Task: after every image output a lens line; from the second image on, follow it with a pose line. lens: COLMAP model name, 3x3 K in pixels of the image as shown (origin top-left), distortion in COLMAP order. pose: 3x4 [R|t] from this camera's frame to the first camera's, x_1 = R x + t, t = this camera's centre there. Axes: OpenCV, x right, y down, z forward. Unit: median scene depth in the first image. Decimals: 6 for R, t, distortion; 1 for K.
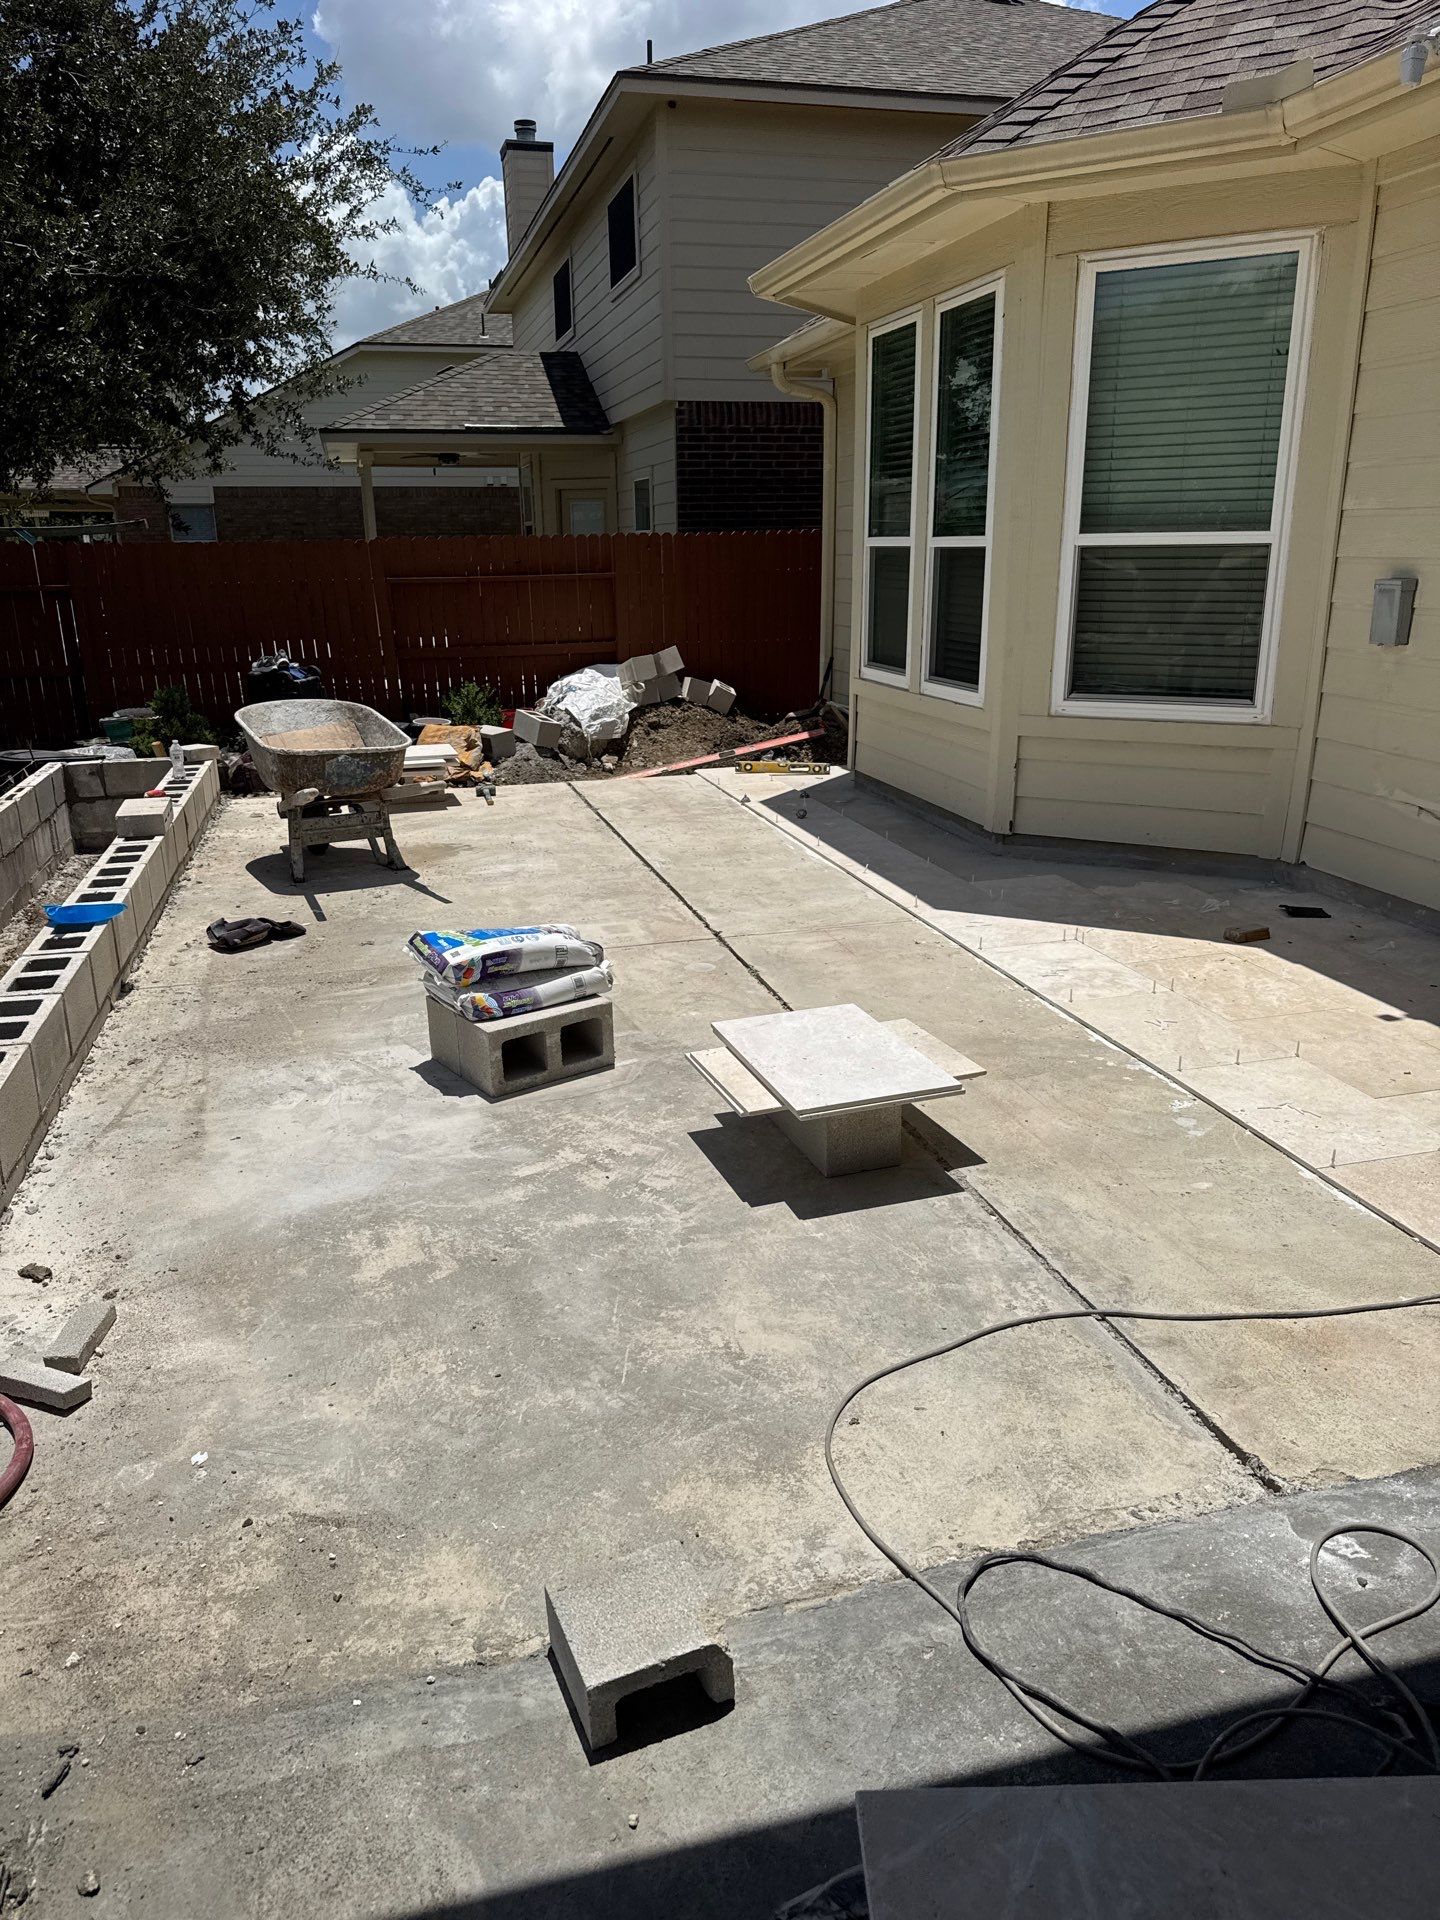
lens RADIAL K [[1346.4, 0, 745.7], [0, 1346.4, 954.1], [0, 0, 1]] dist [0.050117, -0.068563]
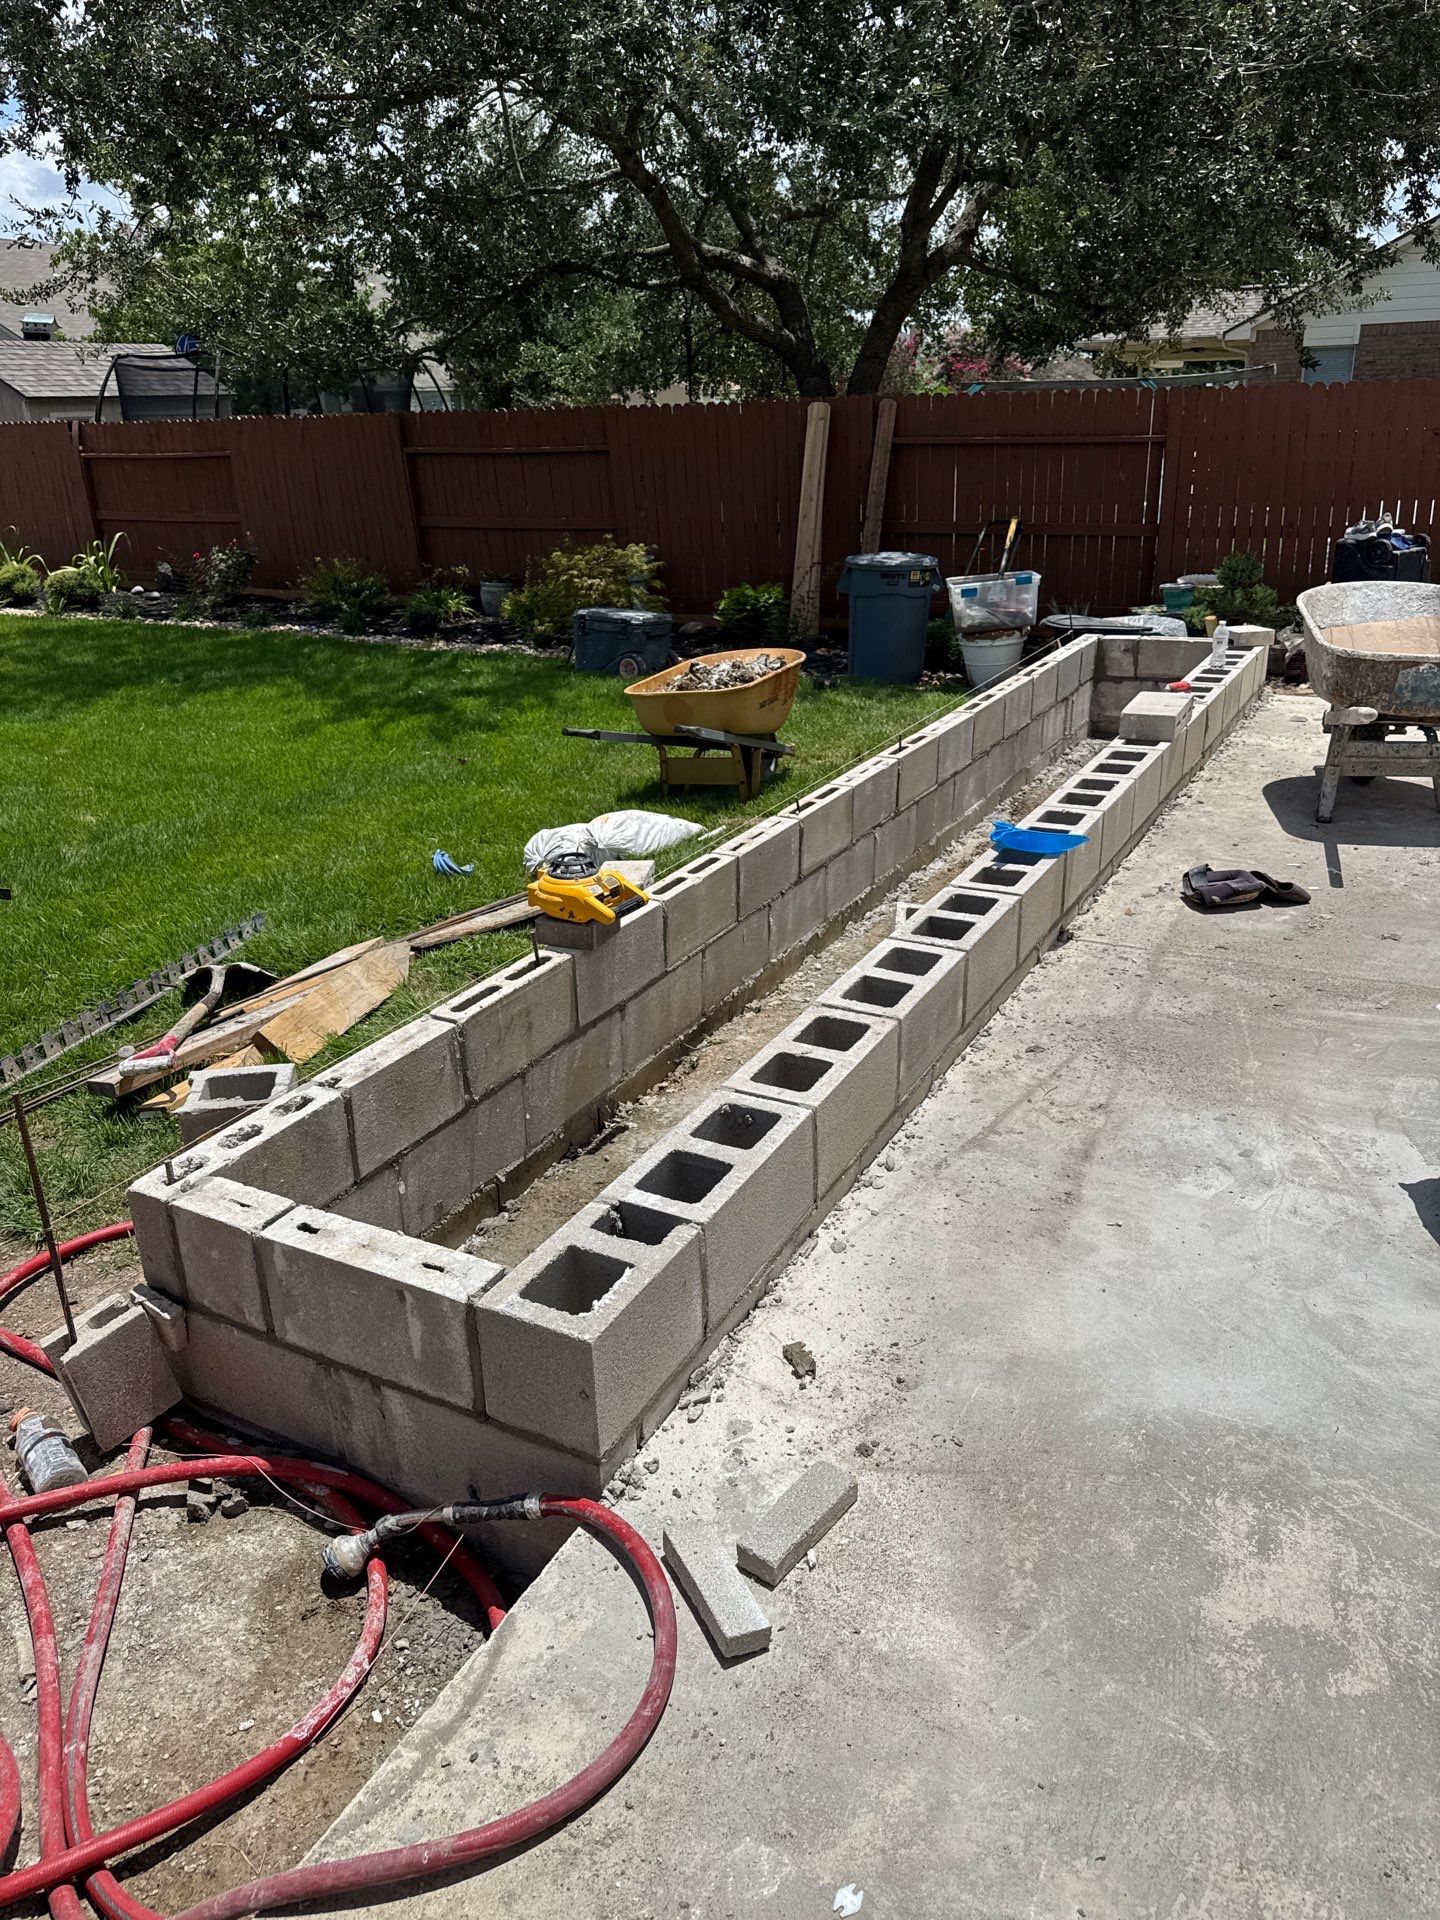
lens RADIAL K [[1346.4, 0, 713.2], [0, 1346.4, 965.1], [0, 0, 1]] dist [0.050117, -0.068563]
pose [[0.720484, 0.253840, -0.645344, -0.079457], [-0.186343, 0.967238, 0.172414, -0.058679], [0.667967, -0.003966, 0.744181, 0.251915]]
